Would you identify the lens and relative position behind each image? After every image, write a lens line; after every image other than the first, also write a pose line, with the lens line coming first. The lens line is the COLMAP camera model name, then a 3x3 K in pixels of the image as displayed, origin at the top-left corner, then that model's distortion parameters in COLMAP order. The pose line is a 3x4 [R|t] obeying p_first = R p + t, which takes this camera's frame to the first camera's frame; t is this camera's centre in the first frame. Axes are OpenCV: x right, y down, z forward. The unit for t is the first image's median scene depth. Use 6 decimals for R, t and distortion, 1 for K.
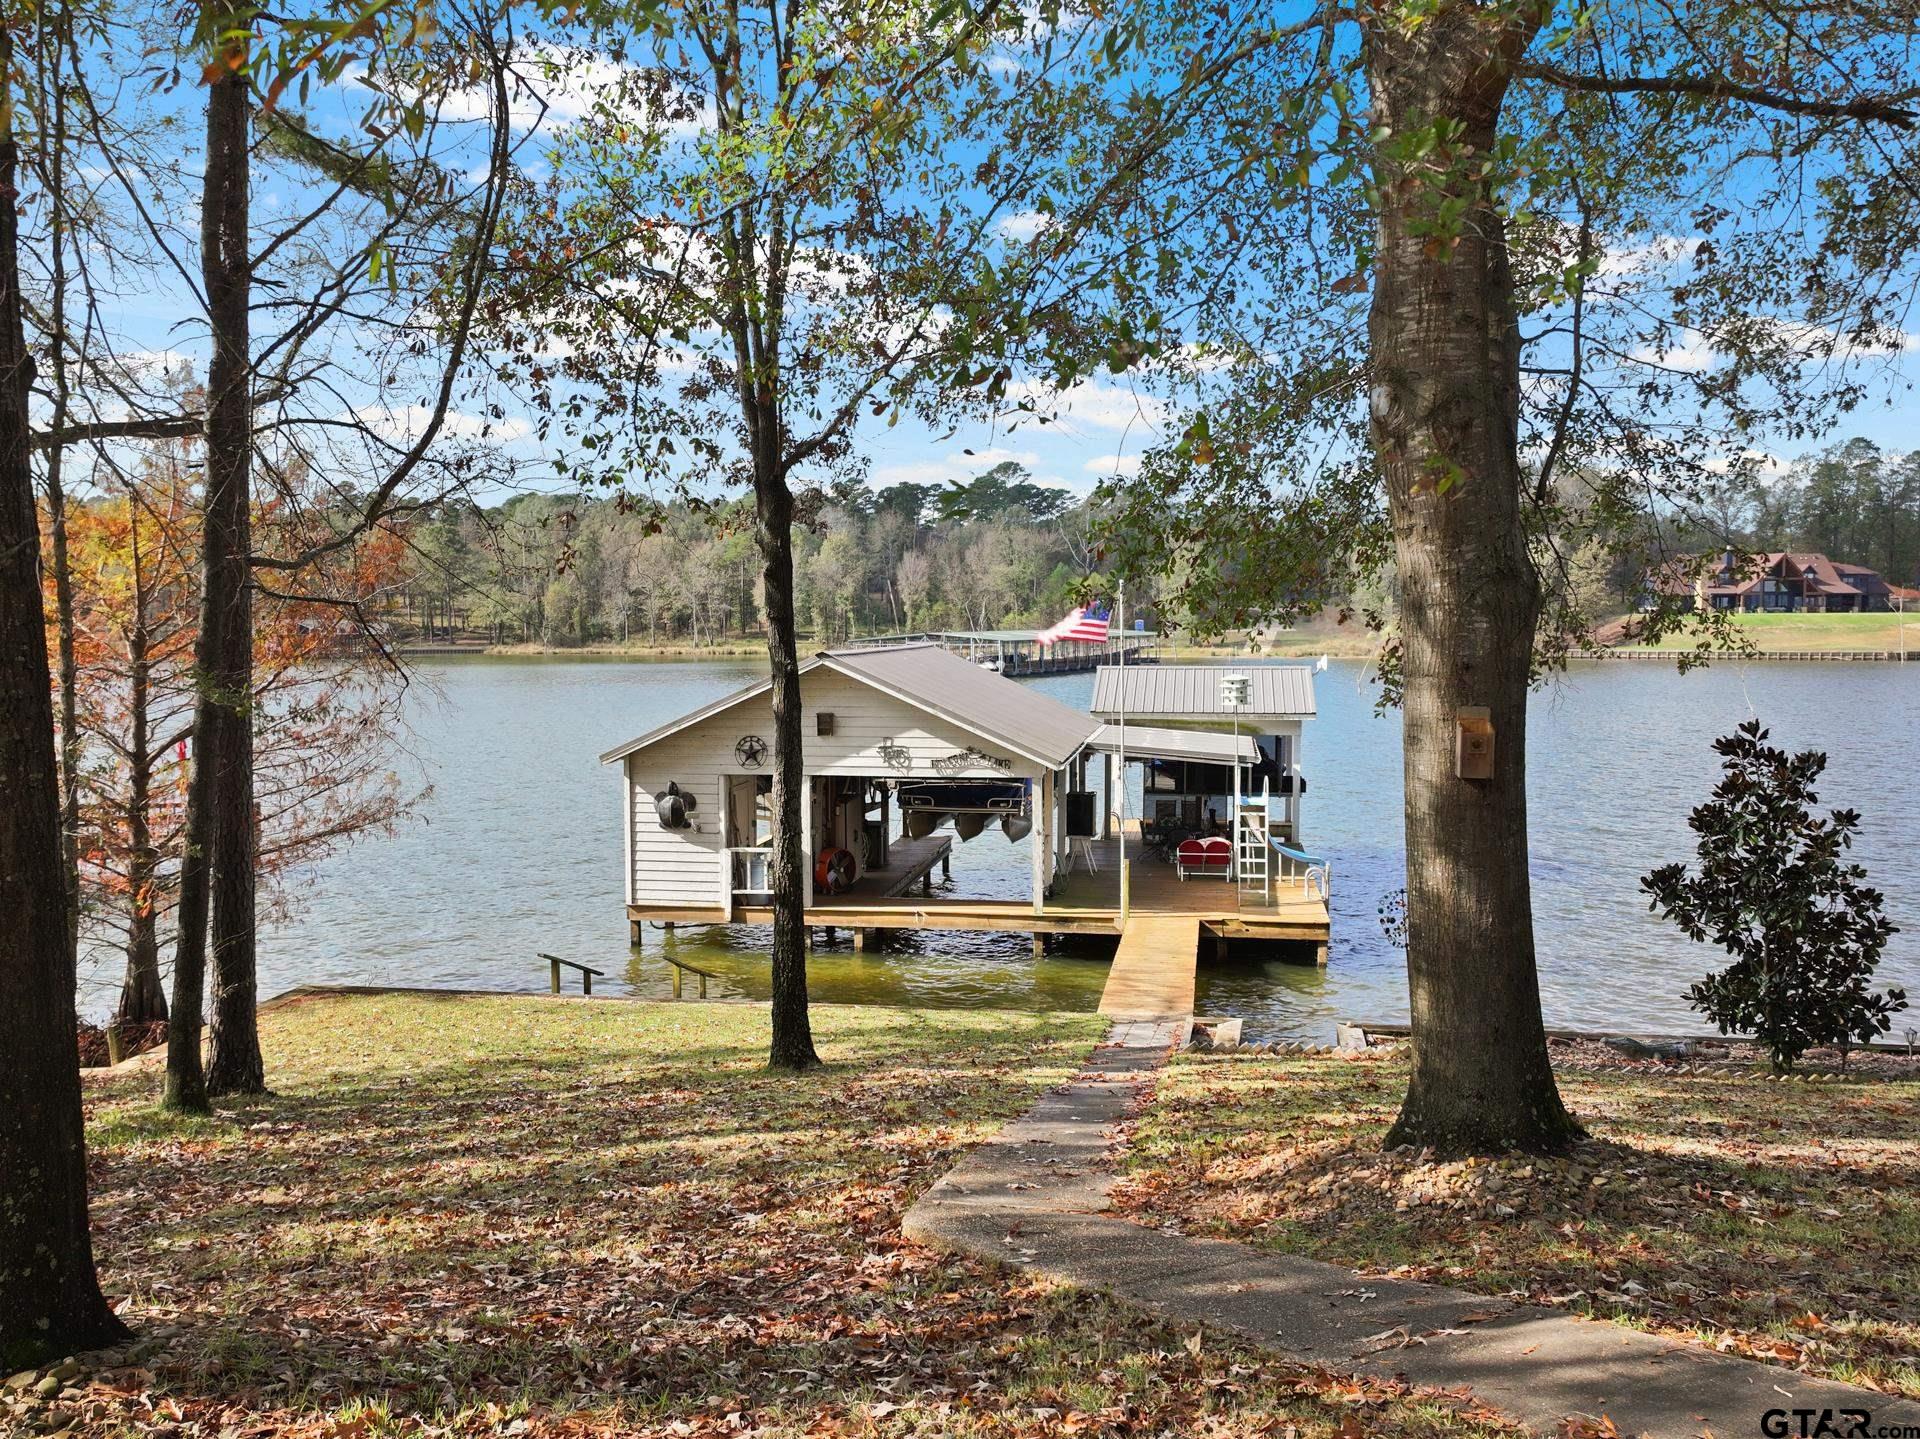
lens RADIAL K [[1534.6, 0, 963.5], [0, 1534.6, 721.4], [0, 0, 1]] dist [-0.013870, -0.002510]
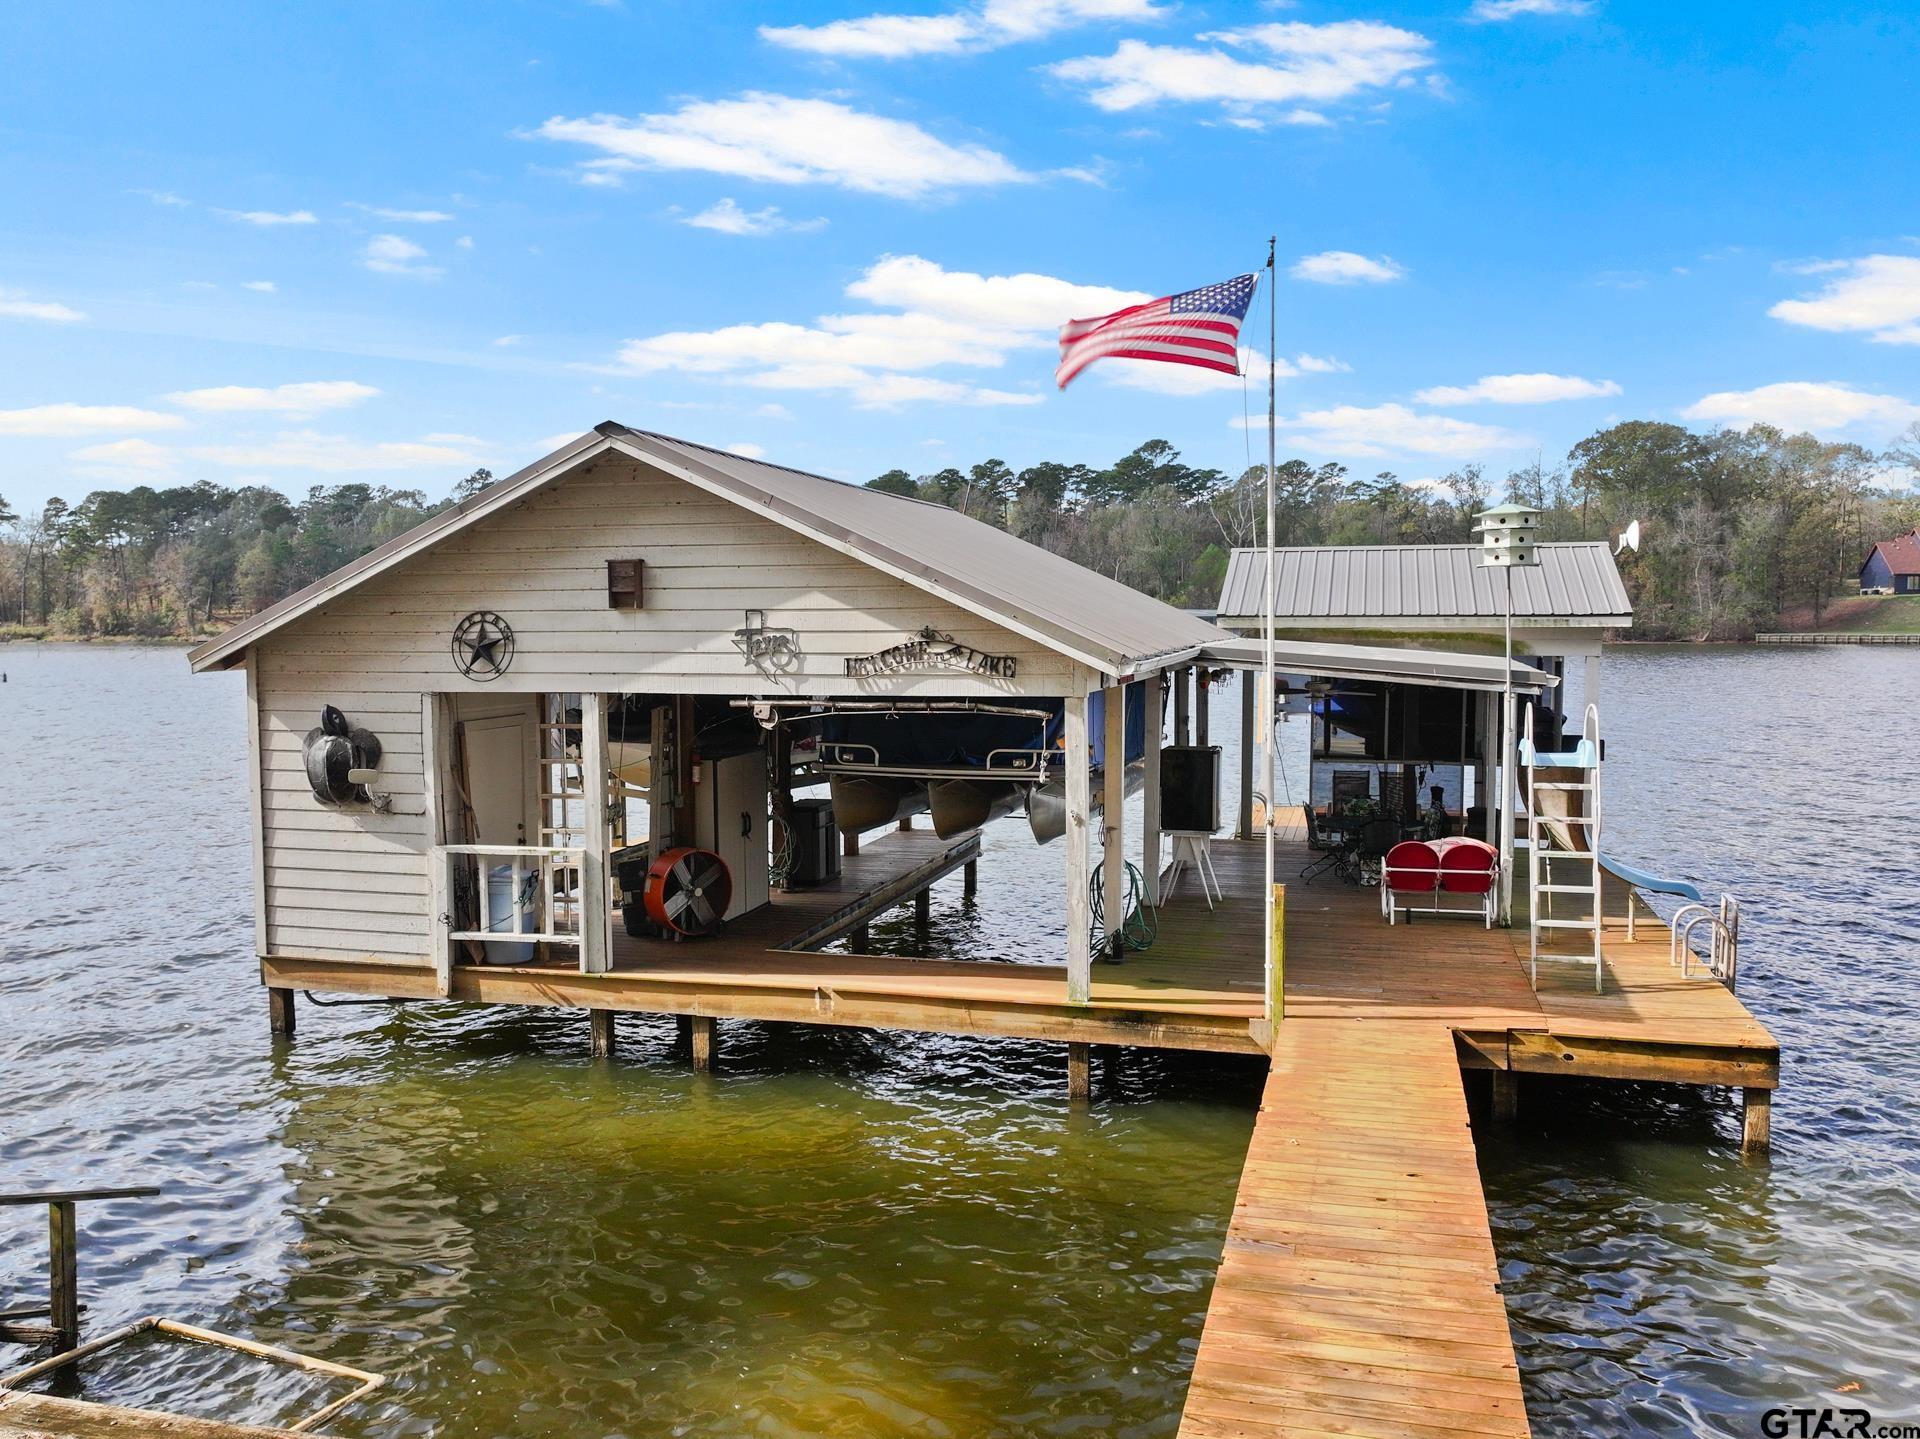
lens RADIAL K [[1534.6, 0, 952.9], [0, 1534.6, 719.1], [0, 0, 1]] dist [-0.013870, -0.002510]
pose [[0.994467, 0.005764, -0.104891, 0.056933], [-0.005804, 0.999983, -0.000079, 0.041830], [0.104888, 0.000687, 0.994484, 0.534847]]
